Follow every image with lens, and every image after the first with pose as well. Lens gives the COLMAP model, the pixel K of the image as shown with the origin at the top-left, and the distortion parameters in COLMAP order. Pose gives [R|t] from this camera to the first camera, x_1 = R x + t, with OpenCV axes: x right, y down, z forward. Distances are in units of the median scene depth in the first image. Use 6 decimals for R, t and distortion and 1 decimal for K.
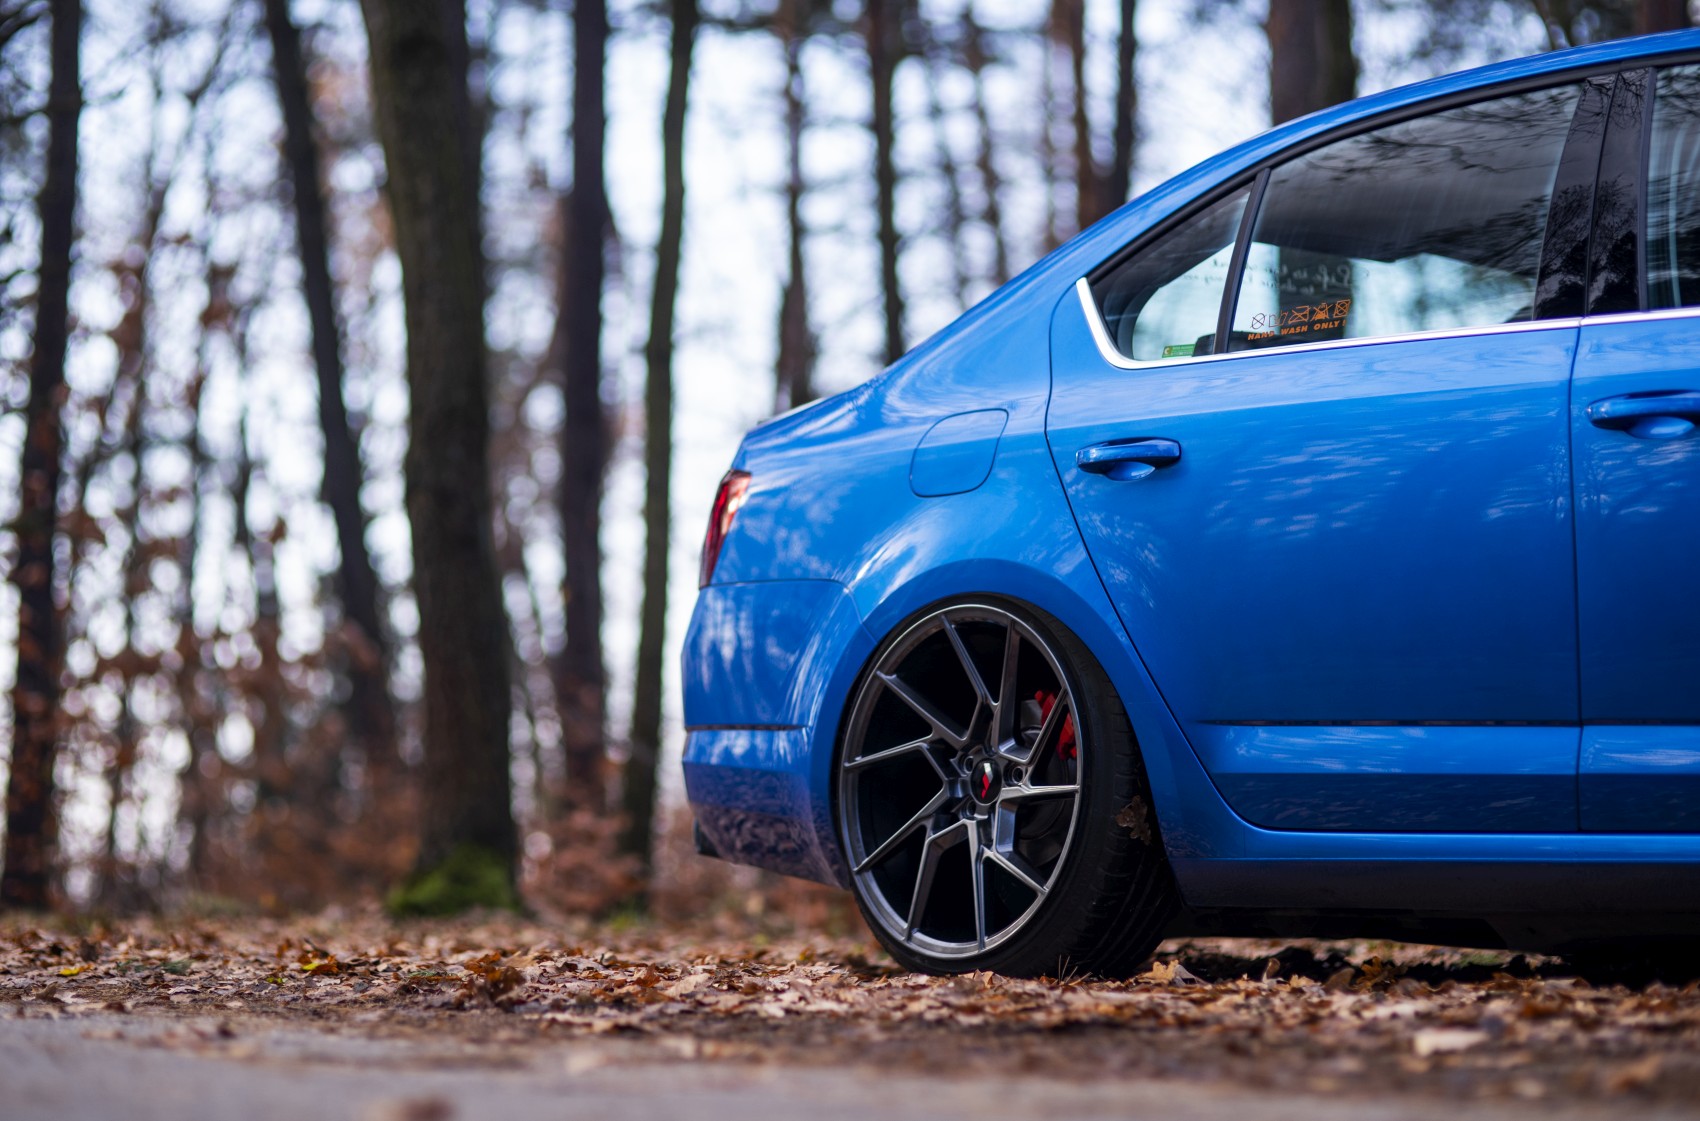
lens RADIAL K [[4089.8, 0, 850.0], [0, 4089.8, 560.5], [0, 0, 1]] dist [0.742287, -23.519845]
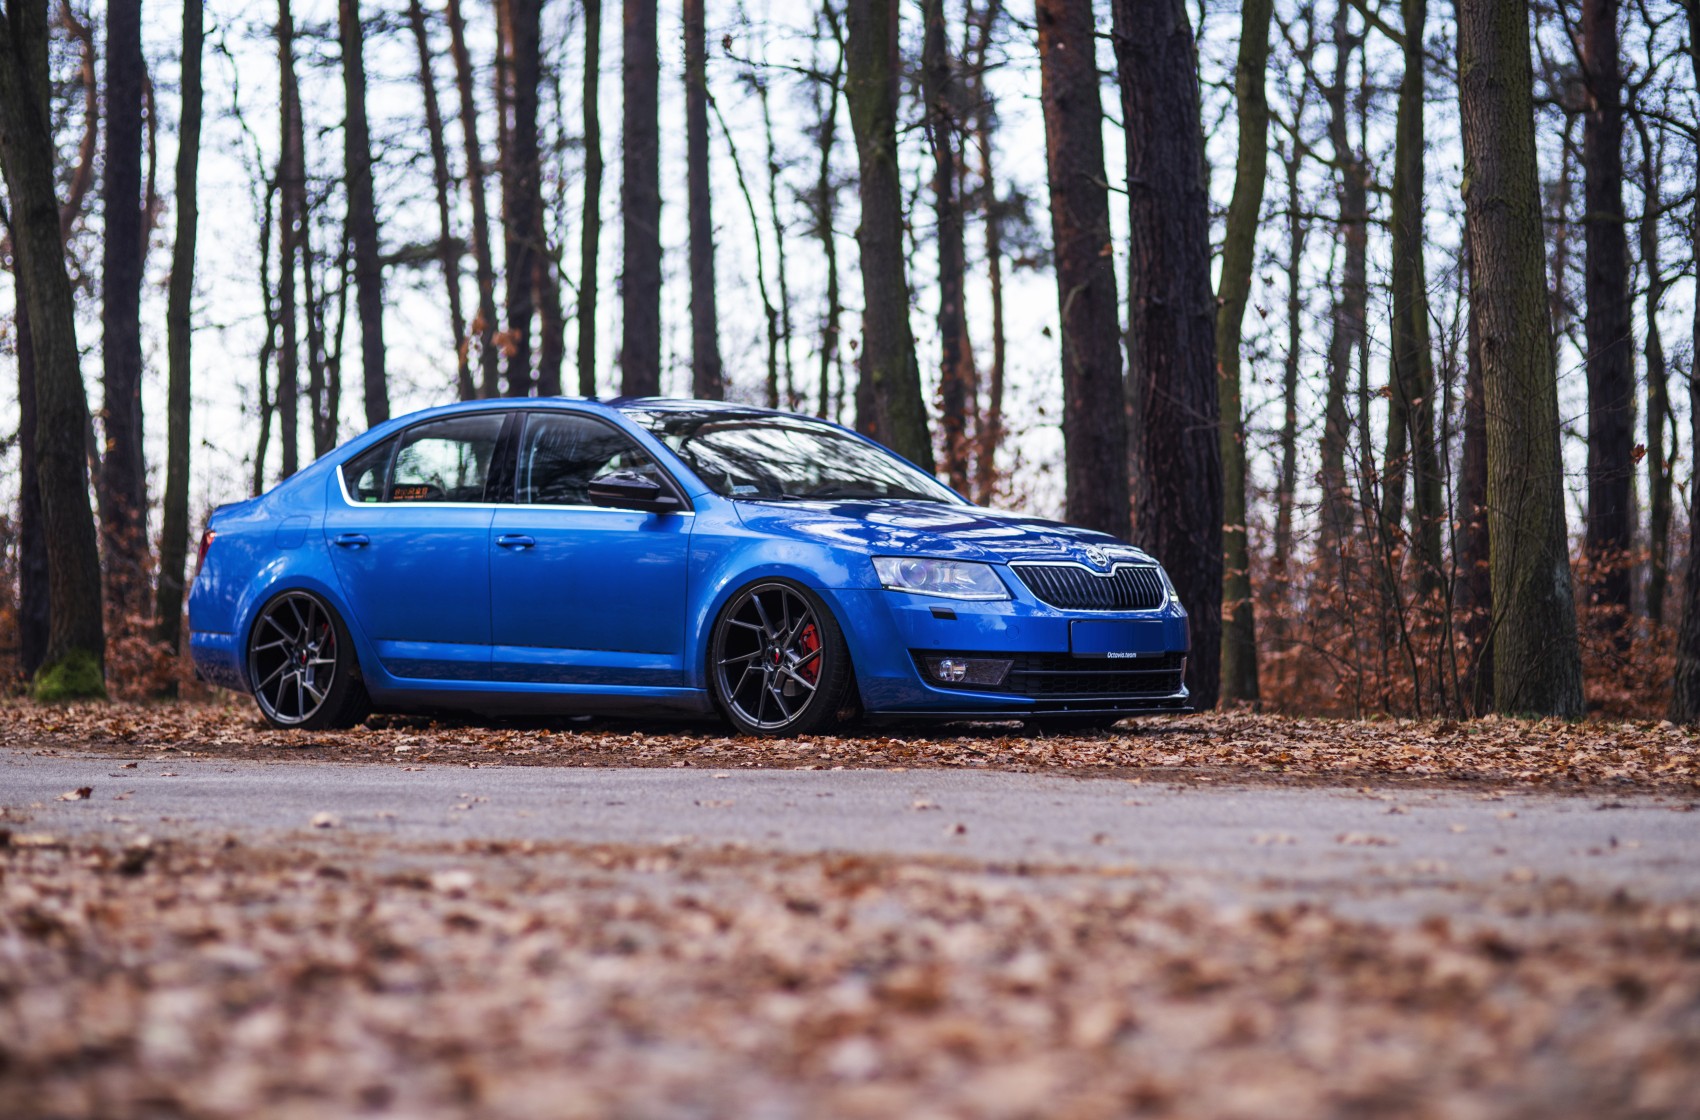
lens RADIAL K [[4223.7, 0, 850.0], [0, 4223.7, 560.0], [0, 0, 1]] dist [-0.094589, -0.307665]
pose [[0.994093, -0.008370, 0.108209, 0.090959], [0.001169, 0.997790, 0.066443, -0.193157], [-0.108526, -0.065924, 0.991905, -1.775446]]
